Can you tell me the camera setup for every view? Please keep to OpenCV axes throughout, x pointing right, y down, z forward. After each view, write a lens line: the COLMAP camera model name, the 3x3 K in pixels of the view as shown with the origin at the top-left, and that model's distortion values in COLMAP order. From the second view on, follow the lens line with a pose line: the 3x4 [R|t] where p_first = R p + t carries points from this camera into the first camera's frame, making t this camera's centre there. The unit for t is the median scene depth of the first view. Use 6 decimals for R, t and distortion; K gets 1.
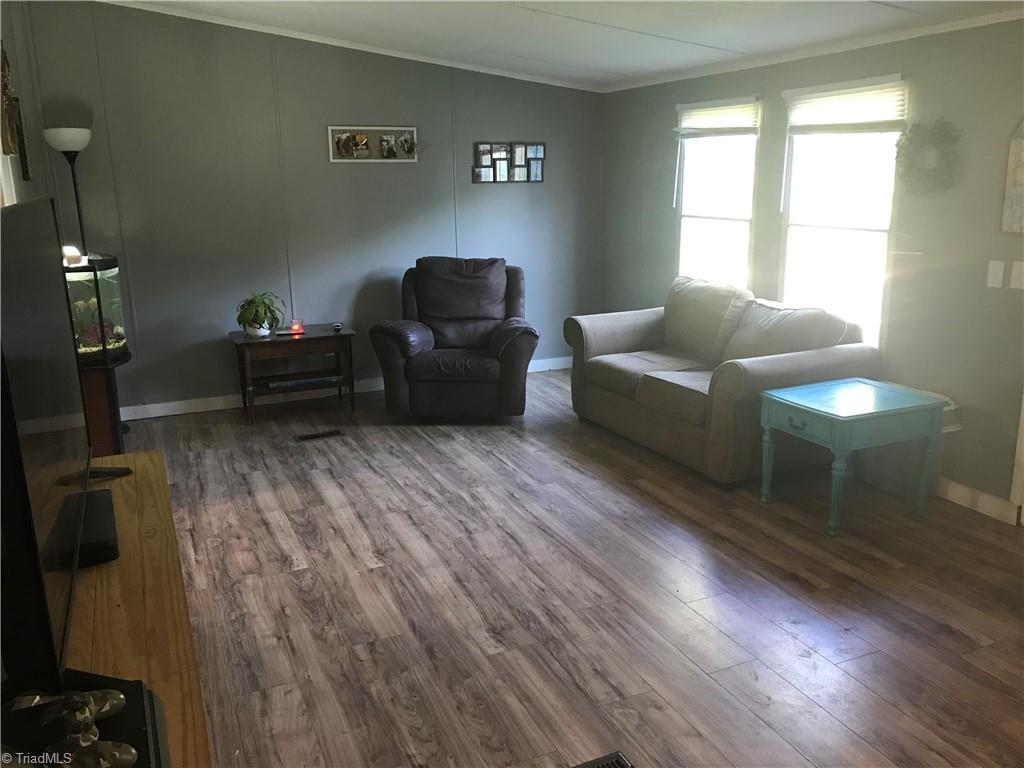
lens RADIAL K [[850.9, 0, 509.7], [0, 850.9, 385.5], [0, 0, 1]] dist [0.027868, 0.007291]
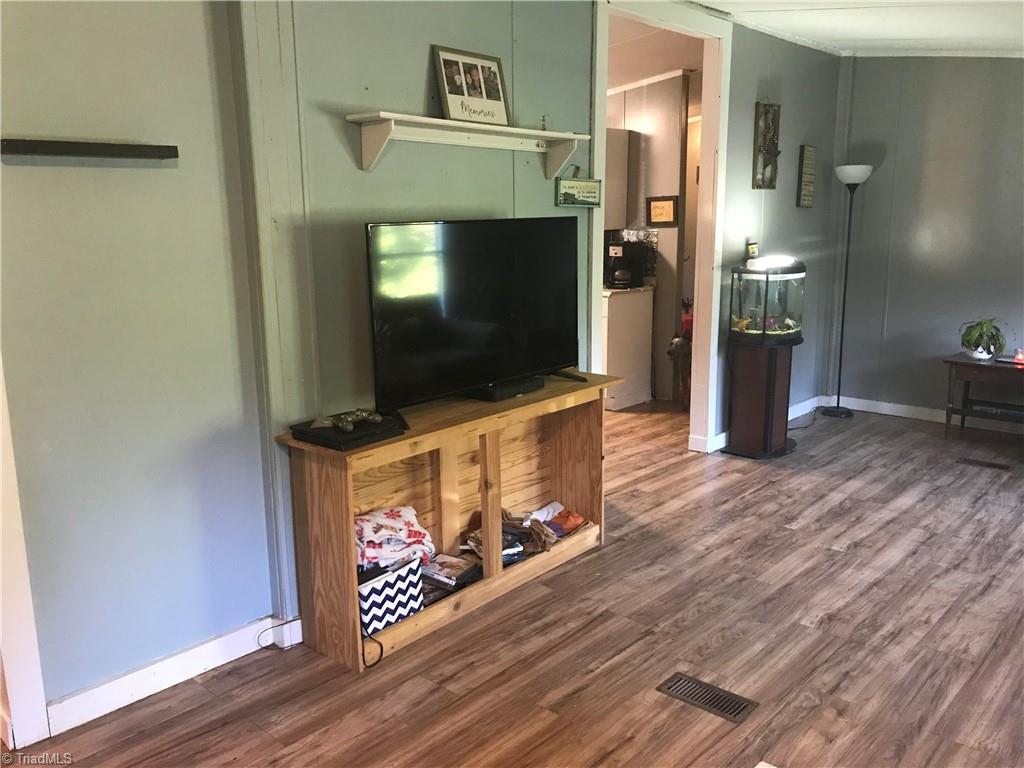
lens RADIAL K [[850.9, 0, 511.2], [0, 850.9, 383.9], [0, 0, 1]] dist [0.027868, 0.007291]
pose [[0.418836, 0.202418, -0.885214, 0.542306], [-0.226265, 0.967355, 0.114144, -0.027490], [0.879420, 0.152486, 0.450963, 0.066731]]
